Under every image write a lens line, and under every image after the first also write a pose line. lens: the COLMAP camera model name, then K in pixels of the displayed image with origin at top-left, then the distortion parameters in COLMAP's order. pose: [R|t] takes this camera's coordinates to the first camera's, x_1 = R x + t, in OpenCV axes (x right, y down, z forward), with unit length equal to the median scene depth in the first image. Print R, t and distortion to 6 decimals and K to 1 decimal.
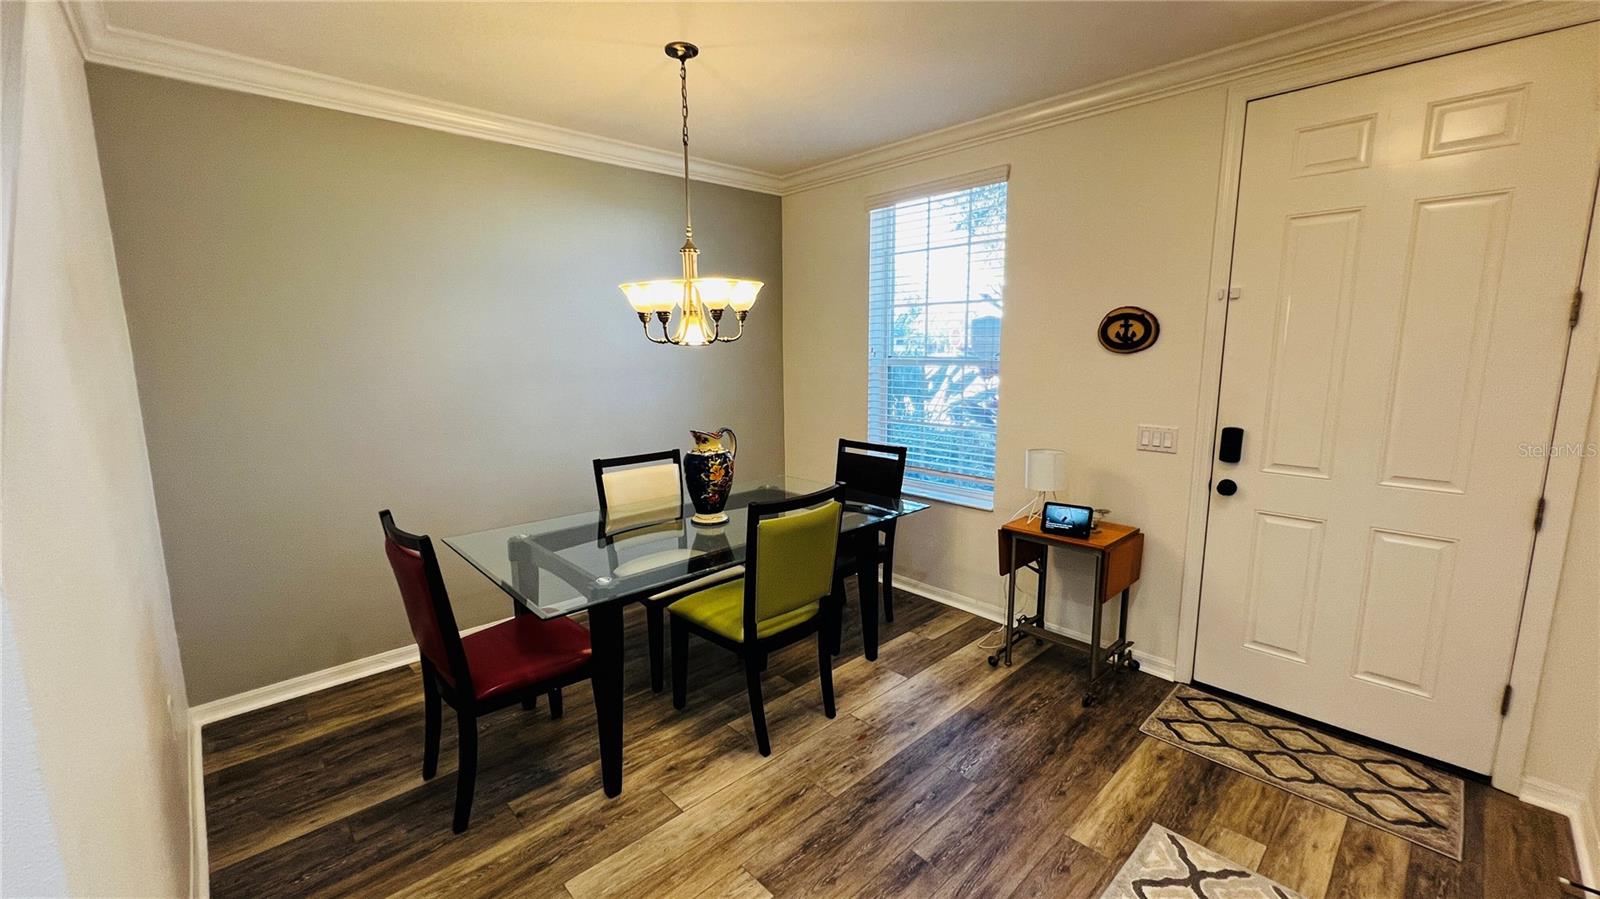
lens RADIAL K [[640.1, 0, 794.1], [0, 640.1, 446.5], [0, 0, 1]] dist [-0.002910, 0.001334]
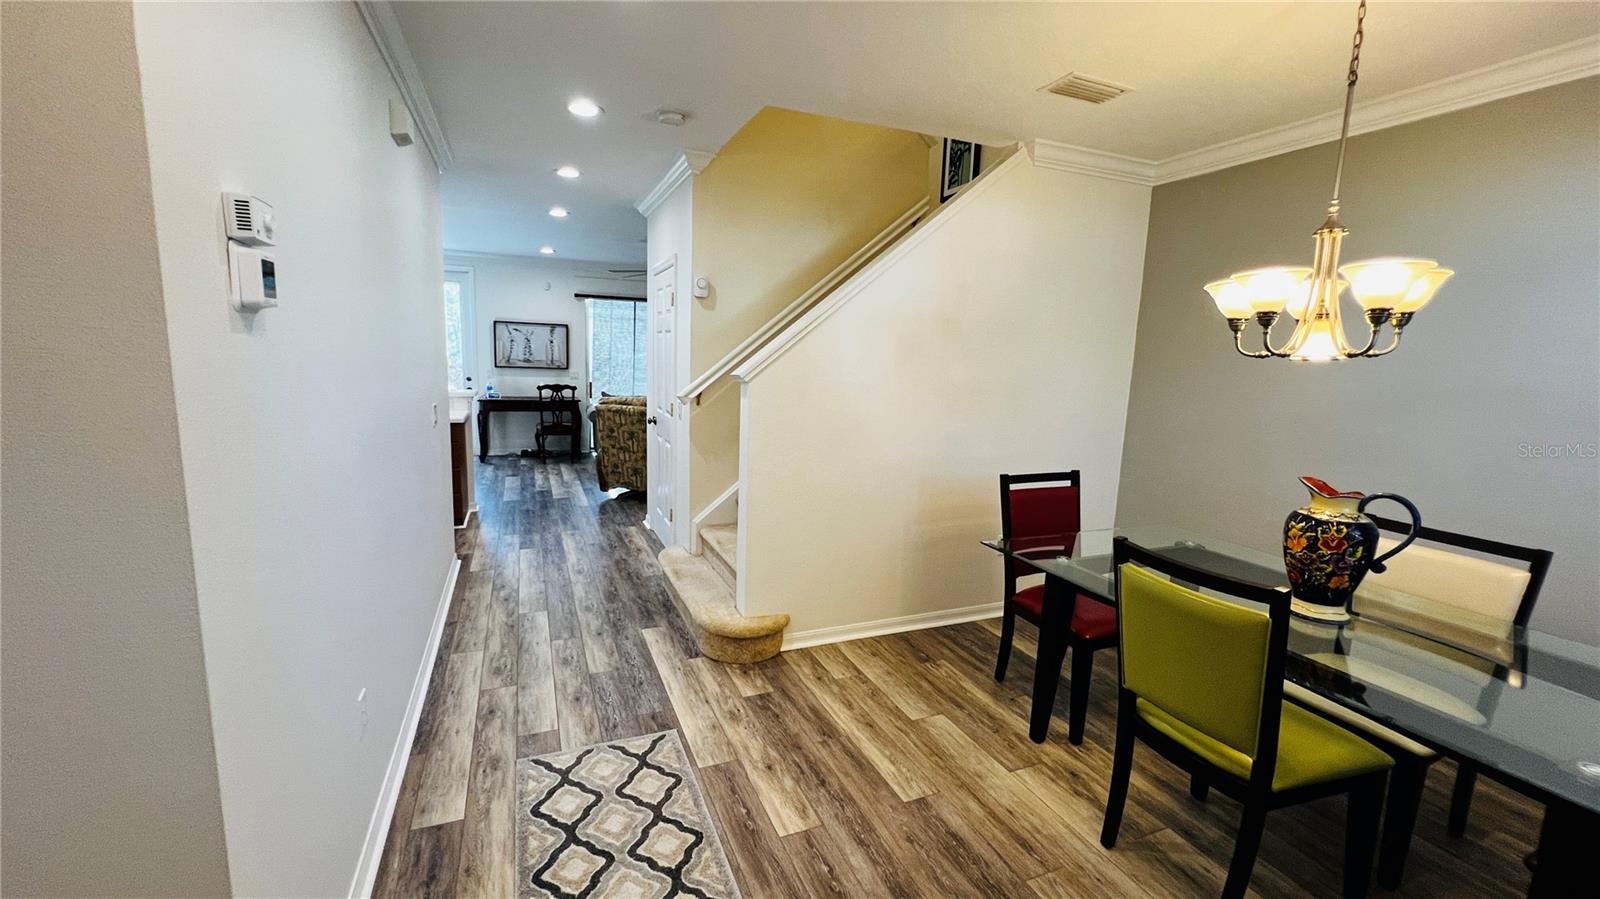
lens RADIAL K [[640.1, 0, 795.4], [0, 640.1, 445.3], [0, 0, 1]] dist [-0.002910, 0.001334]
pose [[-0.347152, 0.131858, -0.928493, 0.760897], [-0.176463, 0.963197, 0.202764, -0.111973], [0.921057, 0.234234, -0.311108, 0.726284]]
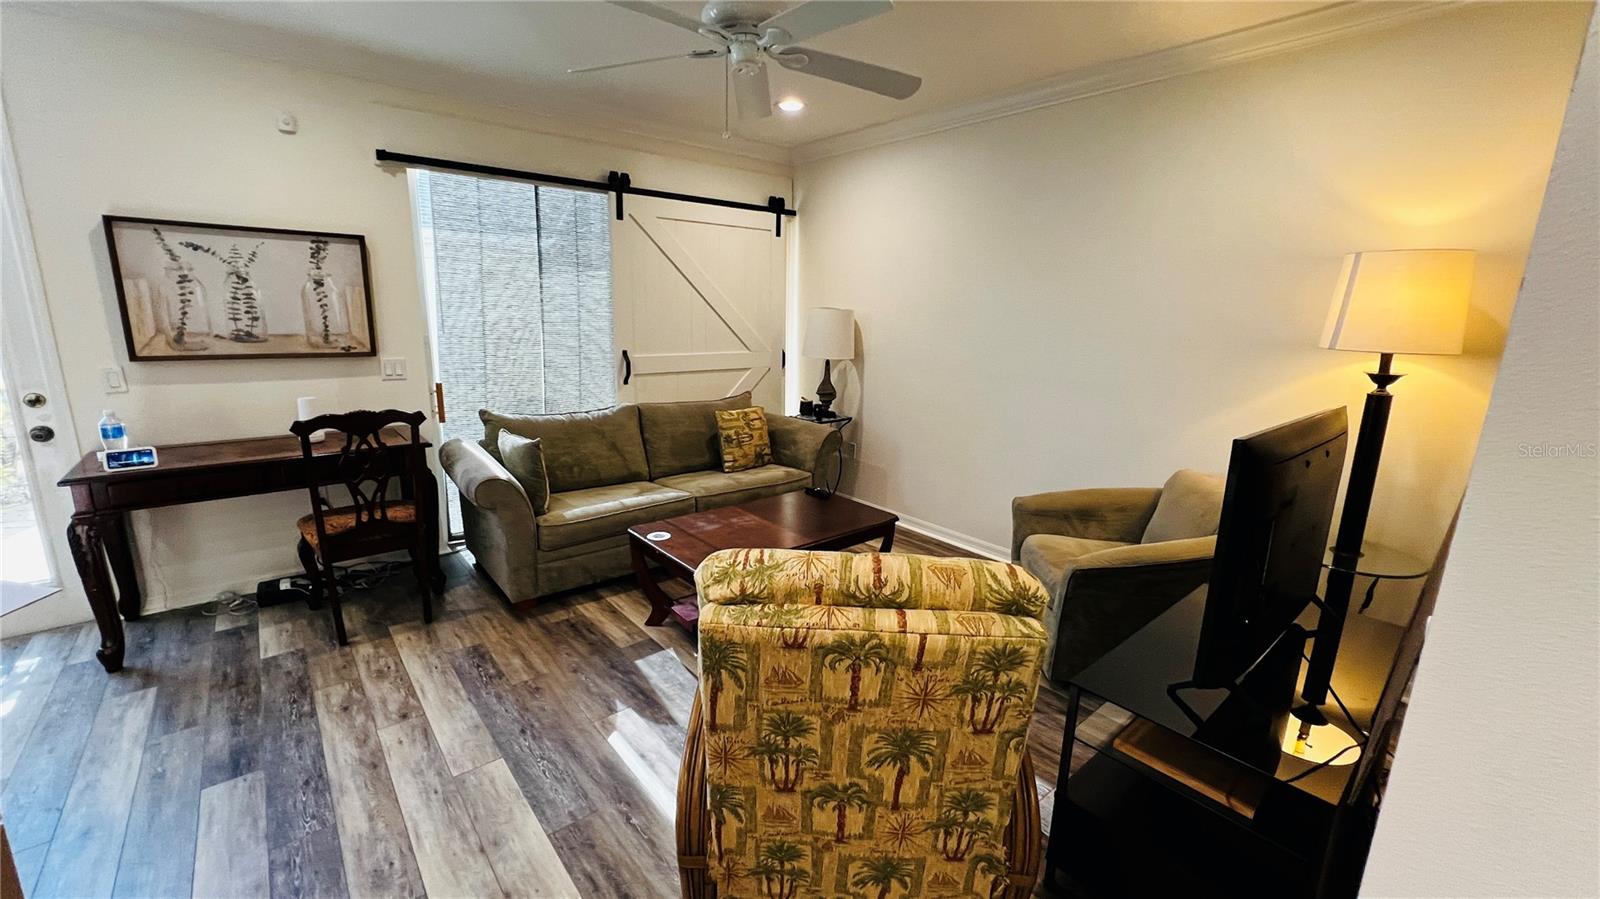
lens RADIAL K [[640.1, 0, 794.8], [0, 640.1, 445.9], [0, 0, 1]] dist [-0.002910, 0.001334]
pose [[-0.055599, 0.223706, -0.973070, -0.812550], [-0.178445, 0.956660, 0.230129, 0.131812], [0.982378, 0.186434, -0.013271, -0.689608]]
